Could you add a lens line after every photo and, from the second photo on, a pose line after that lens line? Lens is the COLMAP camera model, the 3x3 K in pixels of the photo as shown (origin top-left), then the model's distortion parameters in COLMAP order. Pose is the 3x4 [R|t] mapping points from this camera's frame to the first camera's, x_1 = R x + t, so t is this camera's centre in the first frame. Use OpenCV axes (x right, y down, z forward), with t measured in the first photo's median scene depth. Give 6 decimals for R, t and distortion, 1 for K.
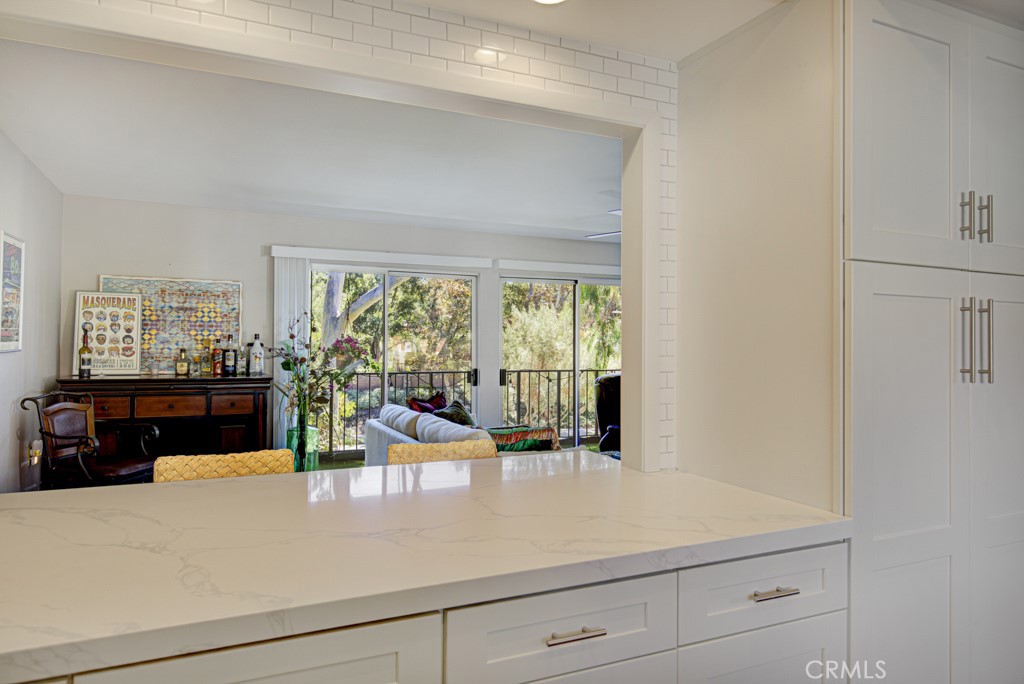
lens RADIAL K [[654.8, 0, 512.0], [0, 654.8, 342.0], [0, 0, 1]] dist [0.000283, -0.000159]
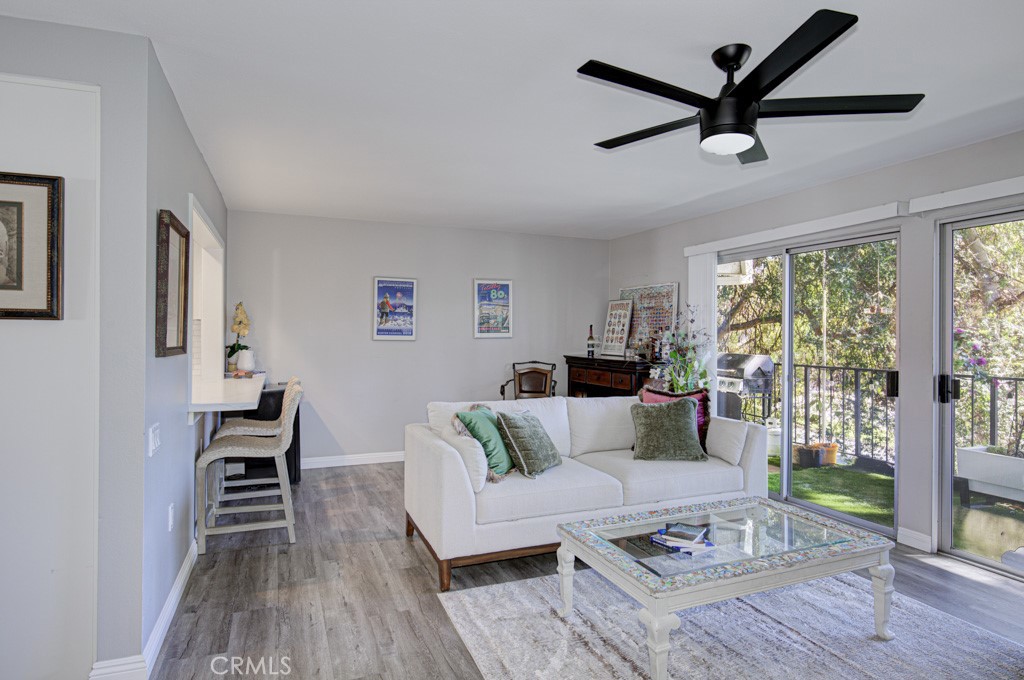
lens RADIAL K [[565.4, 0, 513.3], [0, 565.4, 333.7], [0, 0, 1]] dist [-0.000939, -0.000183]
pose [[-0.039322, -0.006183, -0.999207, 0.676798], [-0.000469, 0.999981, -0.006169, 0.008749], [0.999226, 0.000226, -0.039324, 0.806758]]
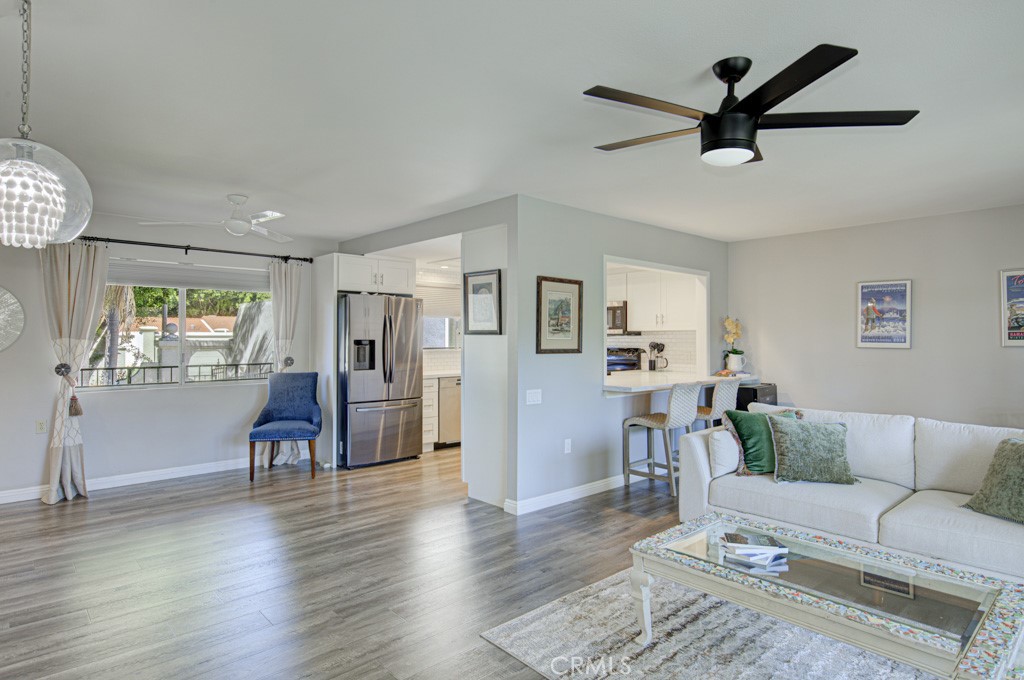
lens RADIAL K [[565.4, 0, 513.3], [0, 565.4, 333.7], [0, 0, 1]] dist [-0.000939, -0.000183]
pose [[-0.952397, -0.008578, -0.304739, 0.530477], [-0.004818, 0.999903, -0.013088, 0.005456], [0.304821, -0.010996, -0.952346, 1.332795]]
